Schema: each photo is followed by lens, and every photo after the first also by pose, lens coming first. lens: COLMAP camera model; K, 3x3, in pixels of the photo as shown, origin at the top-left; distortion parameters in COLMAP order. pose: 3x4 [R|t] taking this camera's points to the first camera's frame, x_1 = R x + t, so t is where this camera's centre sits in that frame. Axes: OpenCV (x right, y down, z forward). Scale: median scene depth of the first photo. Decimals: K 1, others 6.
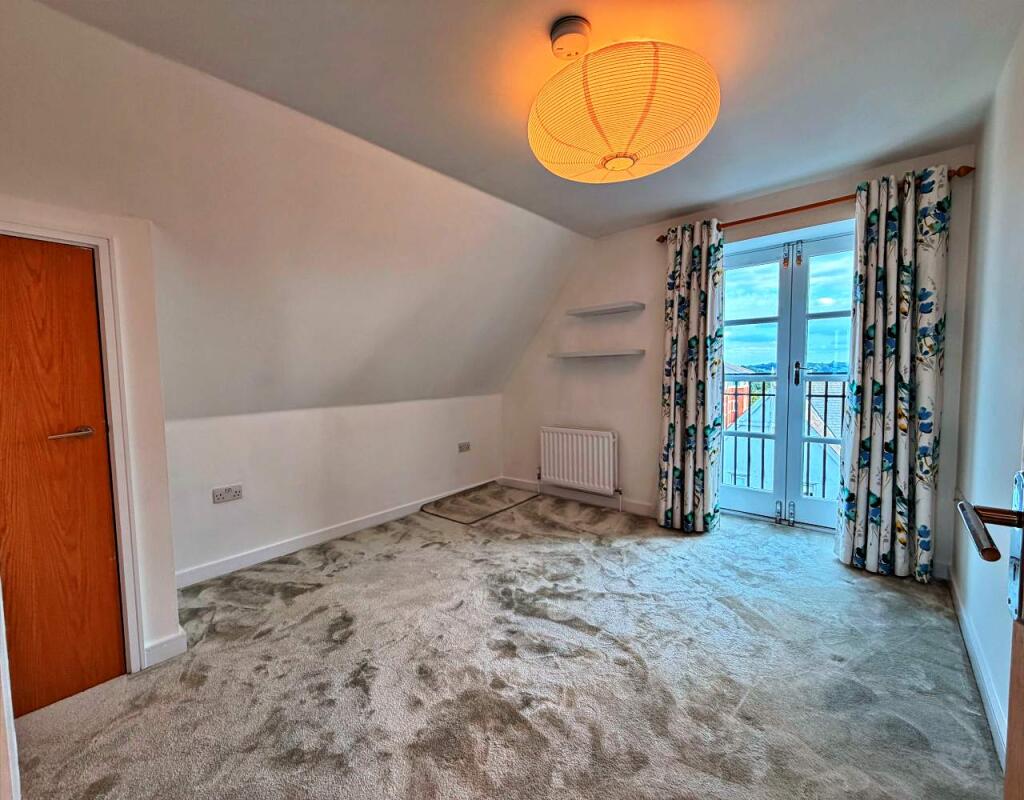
lens RADIAL K [[433.1, 0, 510.6], [0, 433.1, 401.2], [0, 0, 1]] dist [0.003037, 0.001023]
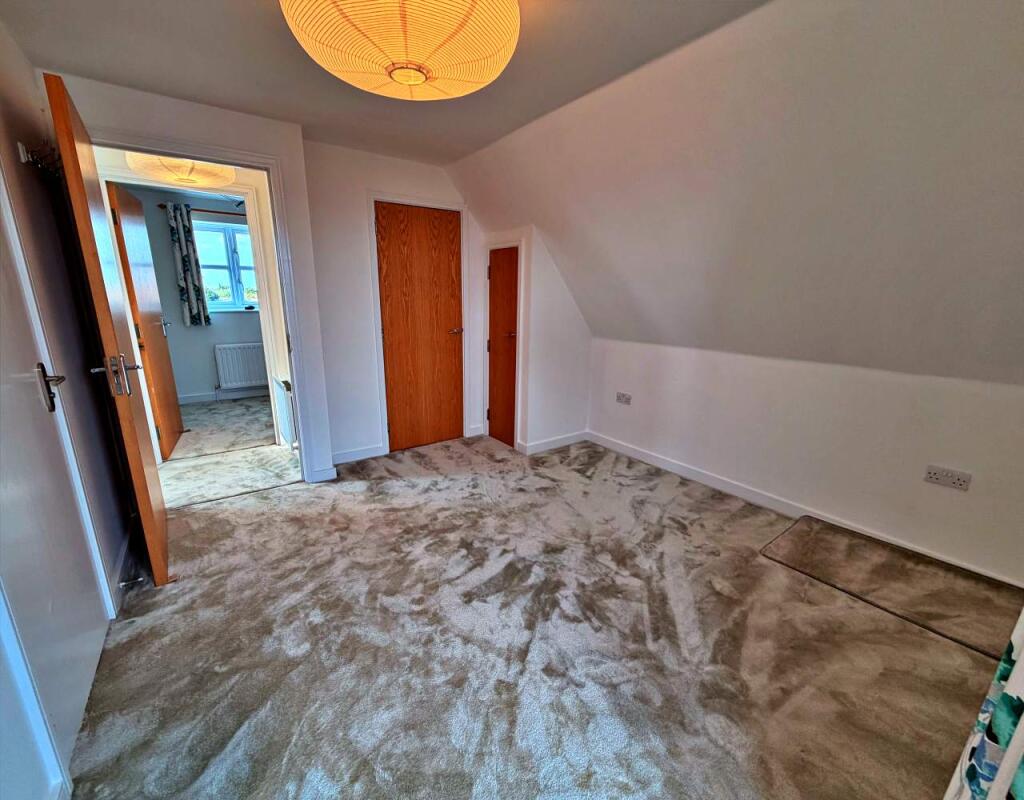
lens RADIAL K [[433.1, 0, 509.2], [0, 433.1, 401.9], [0, 0, 1]] dist [0.003037, 0.001023]
pose [[-0.245146, 0.256737, -0.934874, 0.618847], [-0.070650, 0.957004, 0.281340, -0.115844], [0.966909, 0.135018, -0.216467, 0.795421]]
